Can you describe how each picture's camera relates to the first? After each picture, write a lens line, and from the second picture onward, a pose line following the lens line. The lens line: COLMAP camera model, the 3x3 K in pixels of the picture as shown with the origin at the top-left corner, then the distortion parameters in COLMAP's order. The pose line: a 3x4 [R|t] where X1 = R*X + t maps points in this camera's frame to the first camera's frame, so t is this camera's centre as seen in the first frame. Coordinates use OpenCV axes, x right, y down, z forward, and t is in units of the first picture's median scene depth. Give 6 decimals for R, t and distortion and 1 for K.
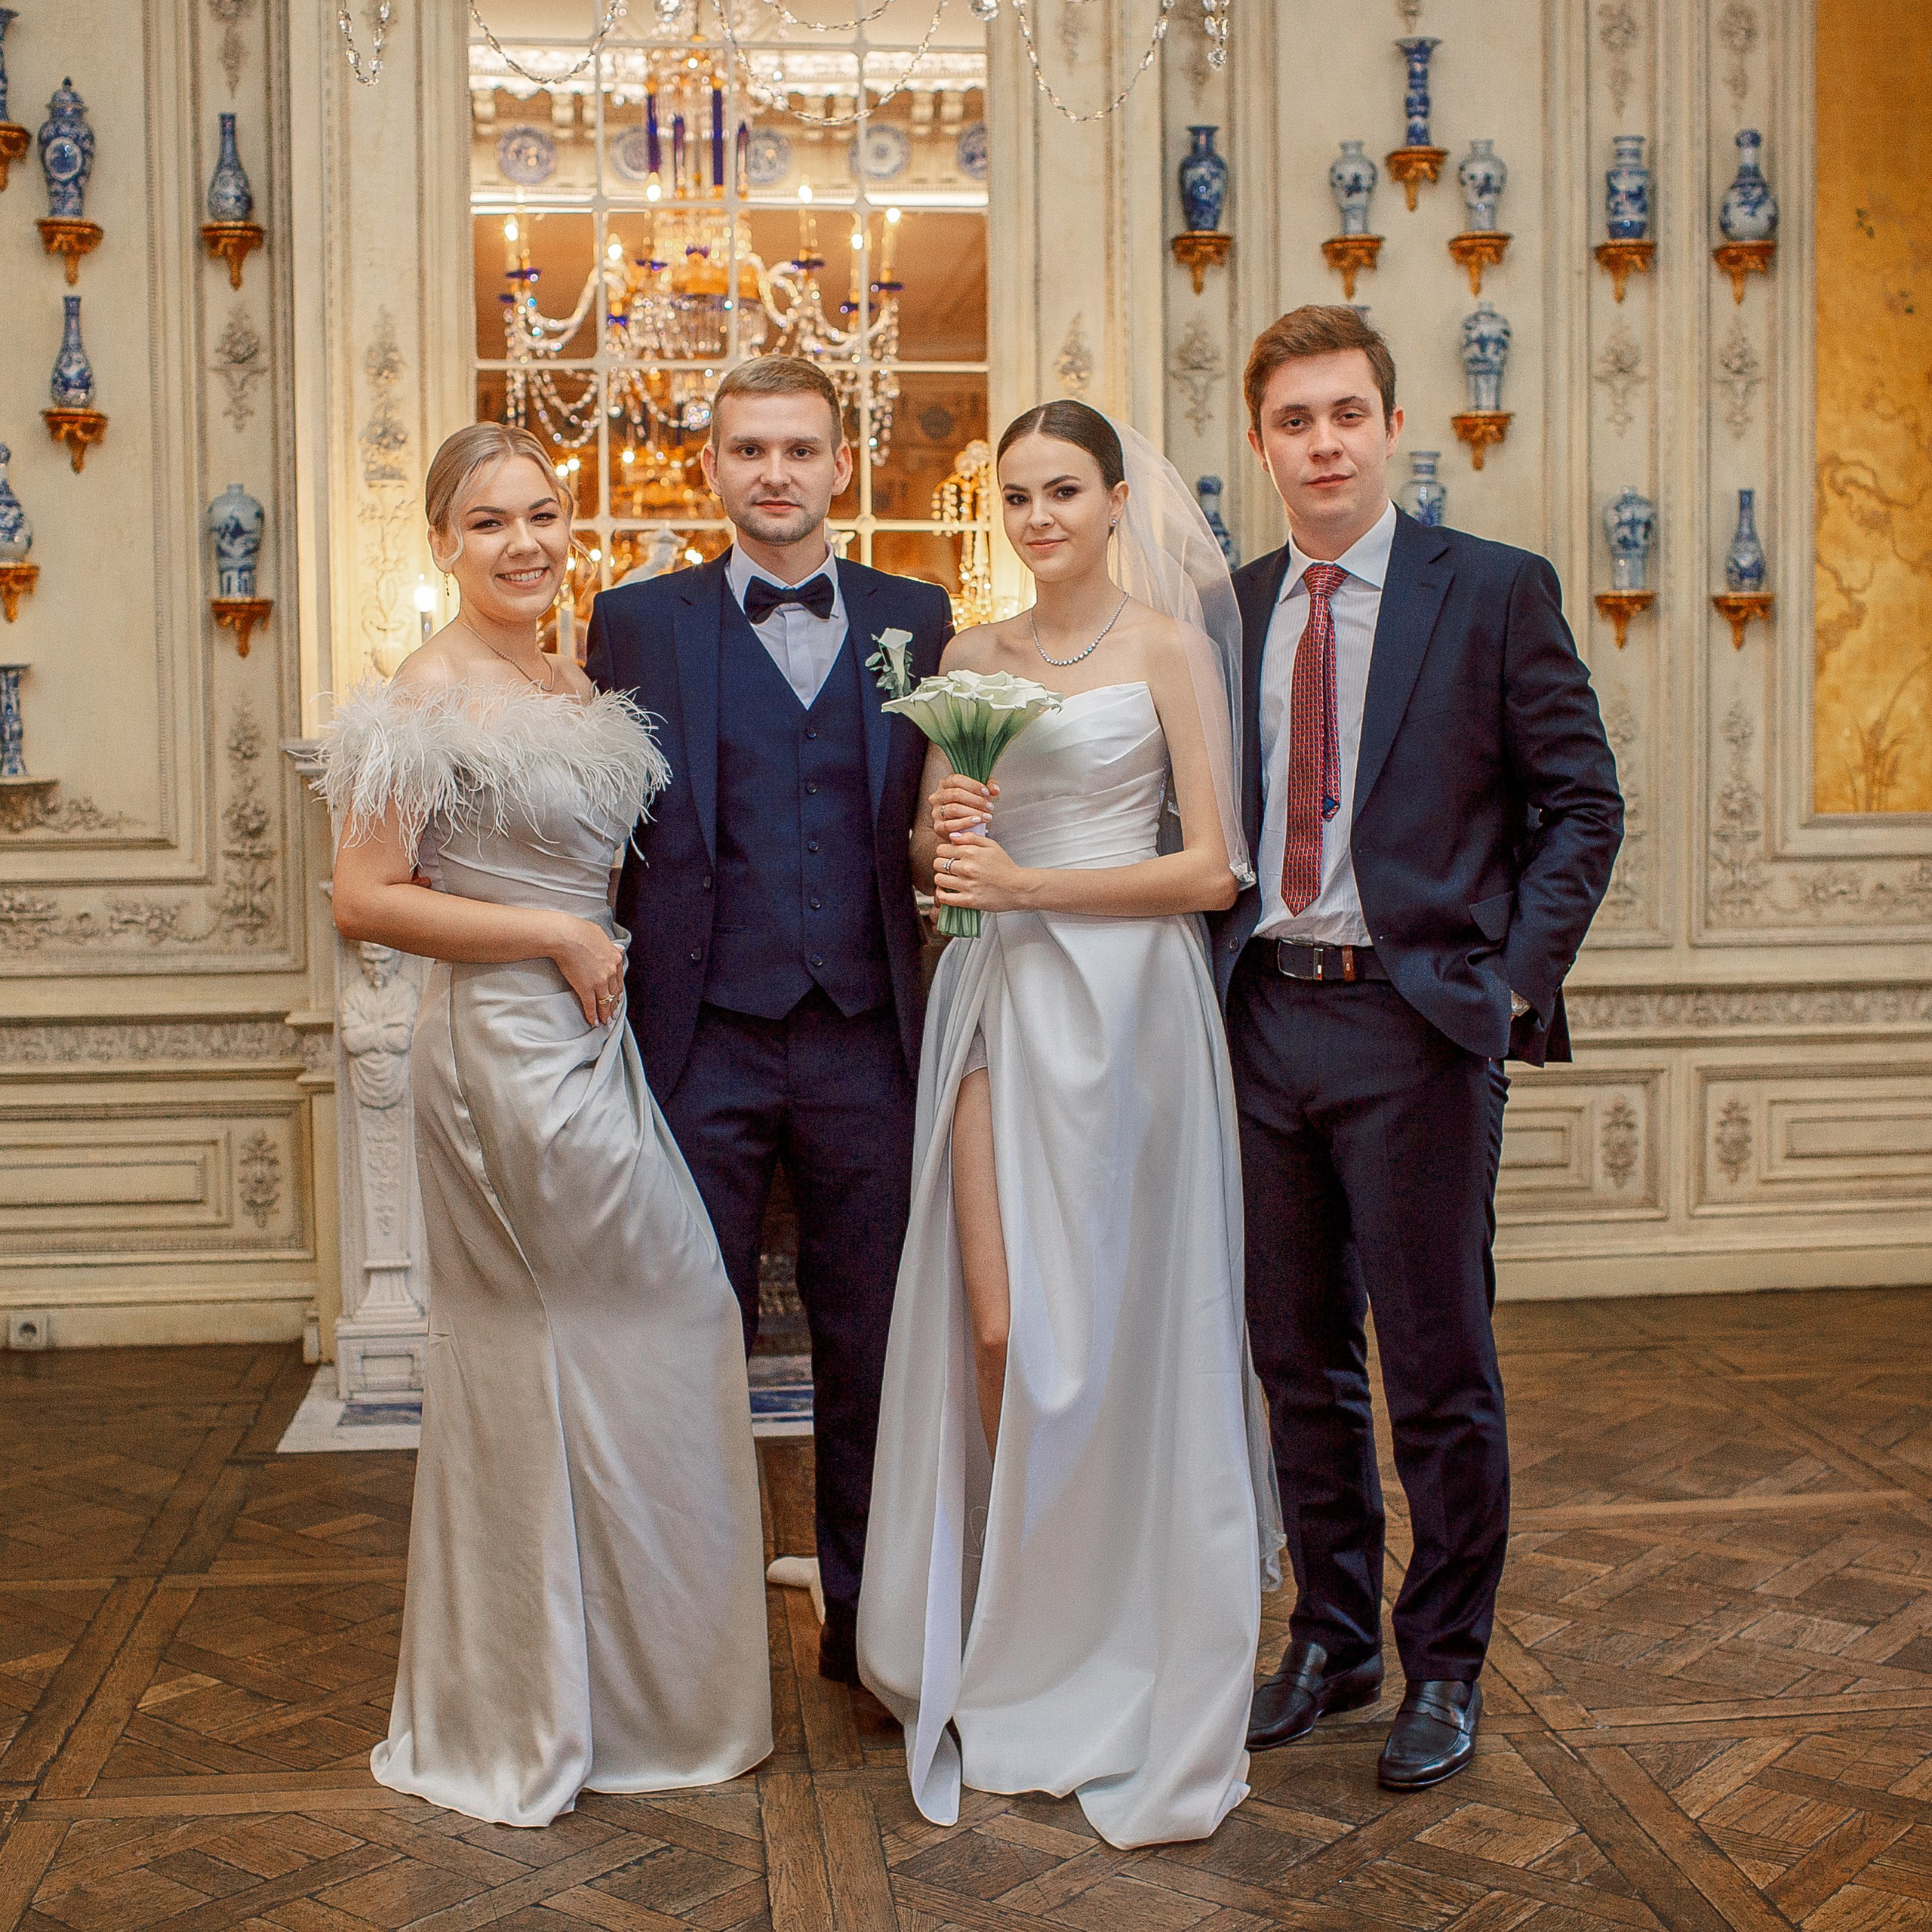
lens RADIAL K [[2807.3, 0, 966.0], [0, 2807.3, 966.0], [0, 0, 1]] dist [-0.097712, 0.112102]
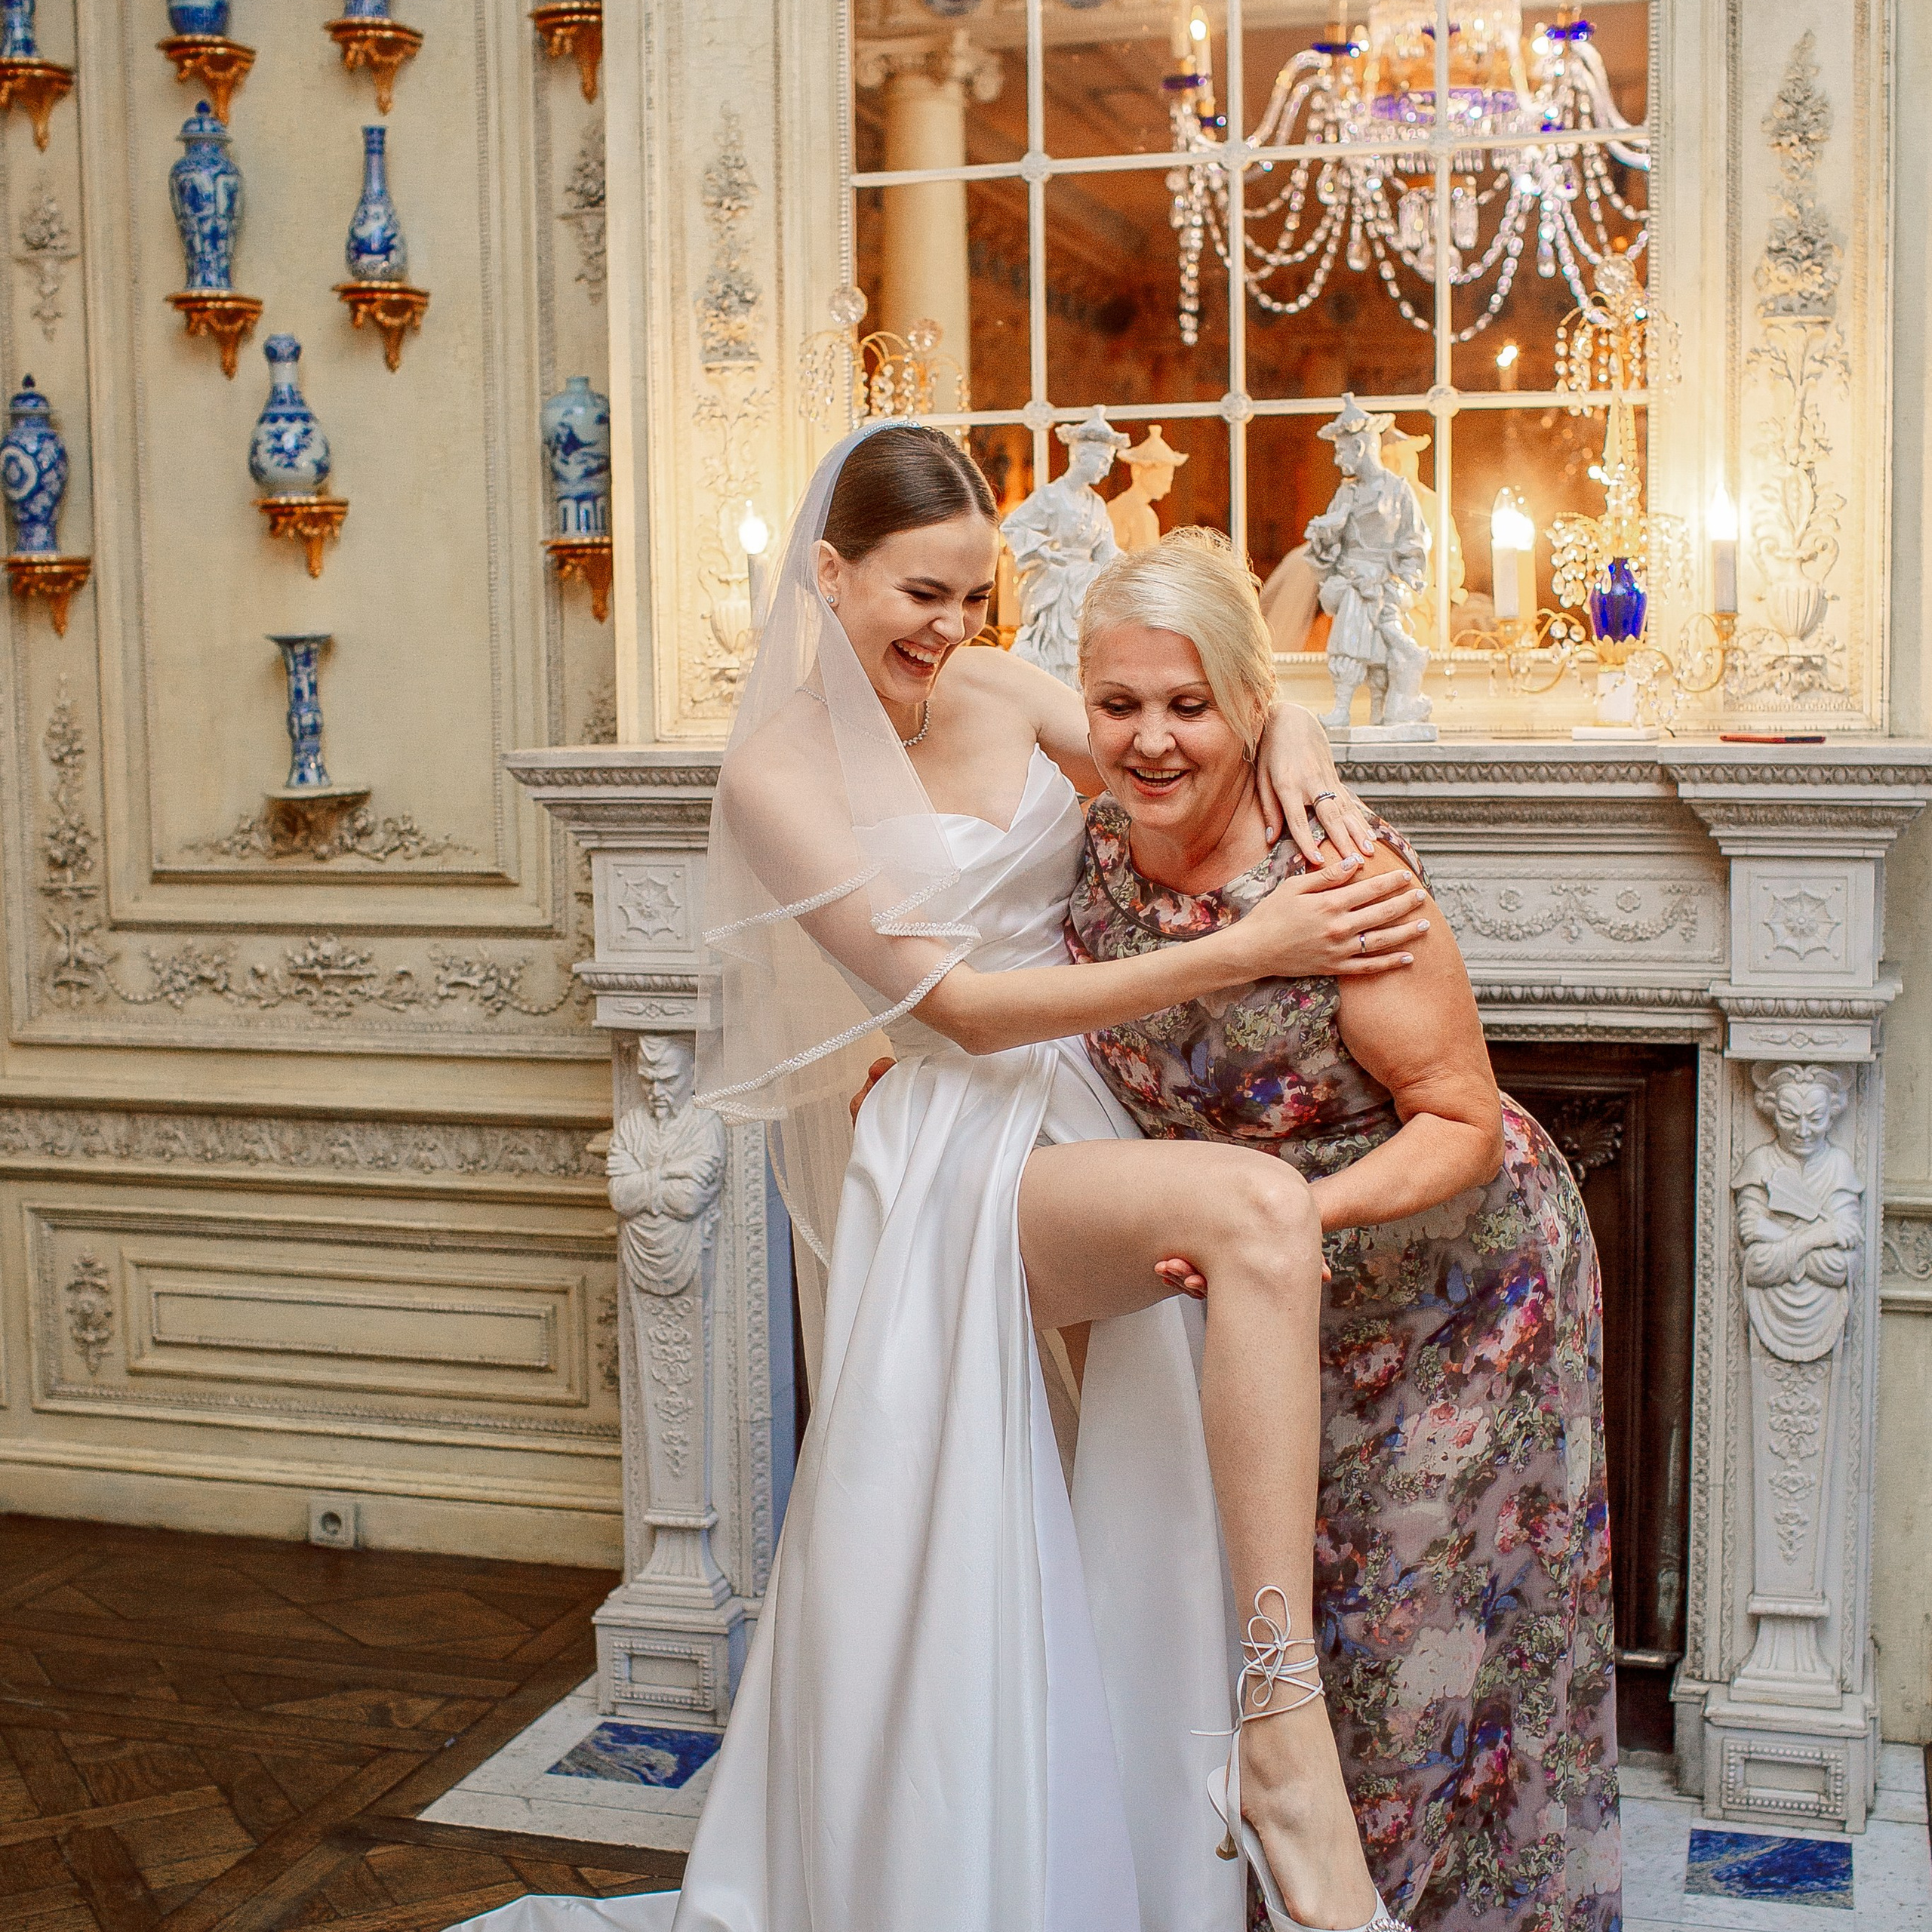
lens RADIAL K [[2827.7, 0, 966.0], [0, 2827.7, 966.0], [0, 0, 1]] dist [-0.098879, 0.117011]
pose [[0.918390, 0.037291, -0.393916, 0.113881], [-0.025123, 0.999036, 0.036003, -0.050948], [0.394879, -0.023168, 0.918441, 0.373166]]
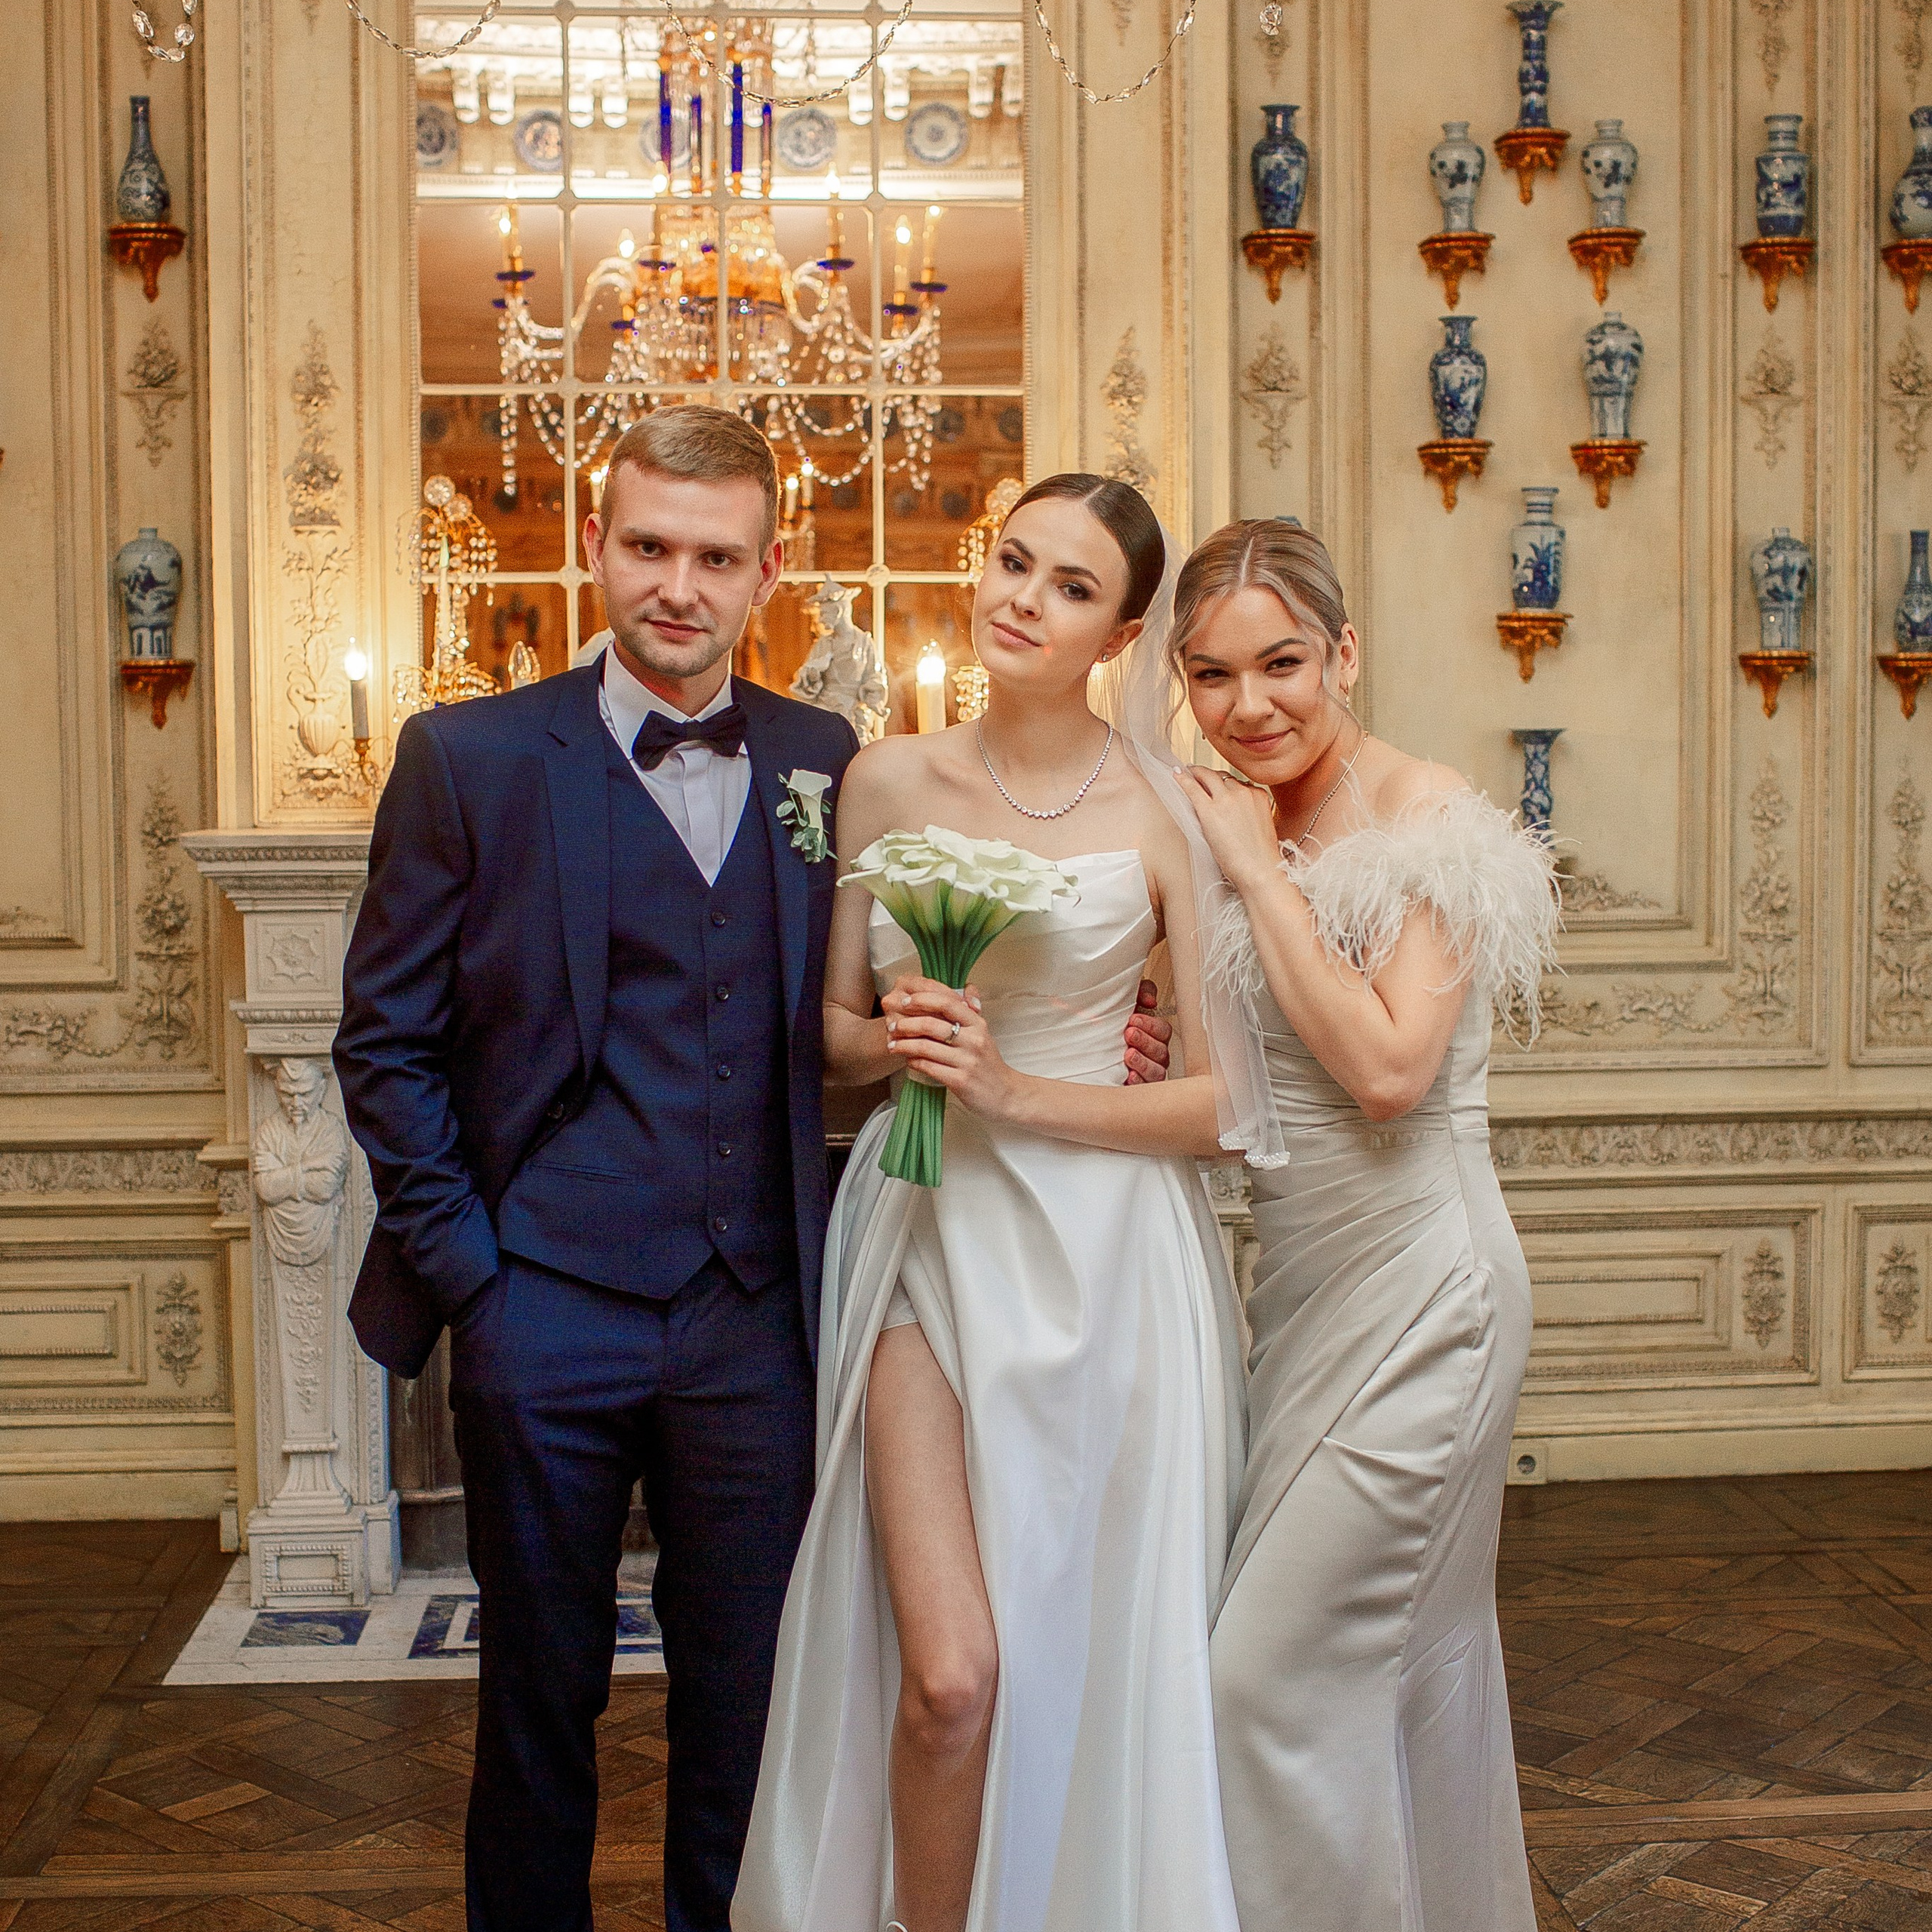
lens RADIAL K [[2882.6, 0, 955.4], [0, 2882.6, 969.9], [0, 0, 1]] dist [-0.100821, 0.123077]
pose [[0.999286, 0.005810, -0.037334, 0.020370], [-0.005772, 0.999983, 0.001125, -0.038251], [0.037340, -0.000909, 0.999302, 0.124855]]
